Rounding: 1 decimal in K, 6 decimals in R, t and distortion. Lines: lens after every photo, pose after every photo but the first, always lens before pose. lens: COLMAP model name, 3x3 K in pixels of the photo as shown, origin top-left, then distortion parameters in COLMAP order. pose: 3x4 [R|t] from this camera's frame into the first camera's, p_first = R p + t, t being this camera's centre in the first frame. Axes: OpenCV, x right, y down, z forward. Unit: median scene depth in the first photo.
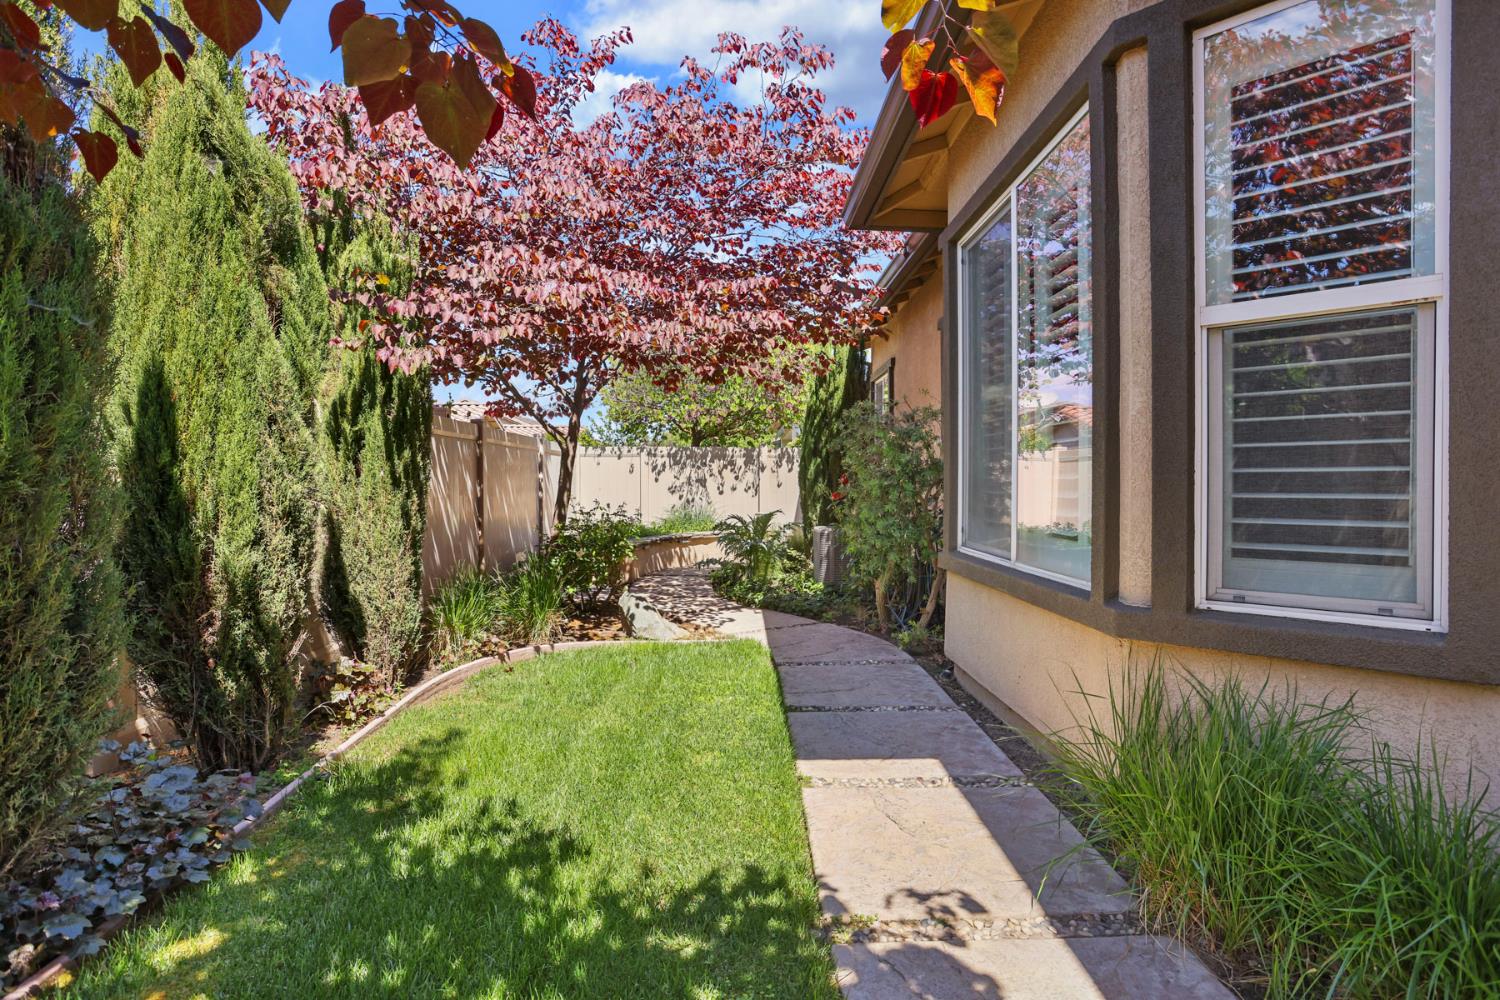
lens RADIAL K [[794.1, 0, 750.3], [0, 794.1, 495.9], [0, 0, 1]] dist [-0.001782, 0.001375]
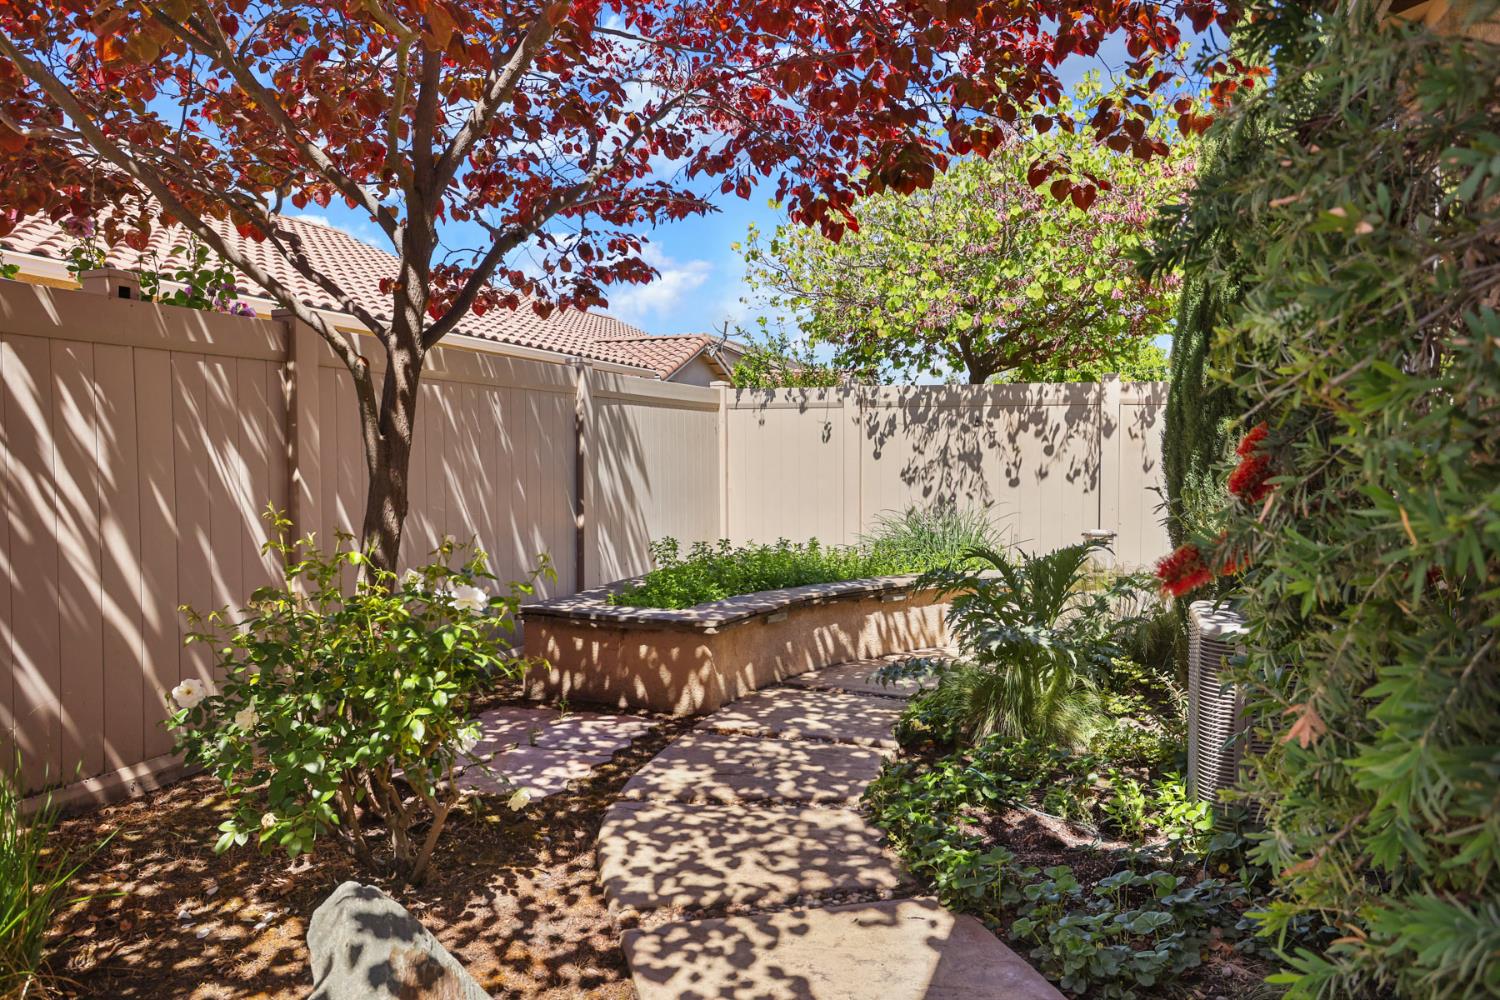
lens RADIAL K [[1140.6, 0, 749.3], [0, 1140.6, 499.7], [0, 0, 1]] dist [0.000599, 0.000487]
pose [[0.939505, 0.013204, -0.342281, 0.045764], [-0.005857, 0.999730, 0.022488, -0.008136], [0.342485, -0.019123, 0.939329, 0.327061]]
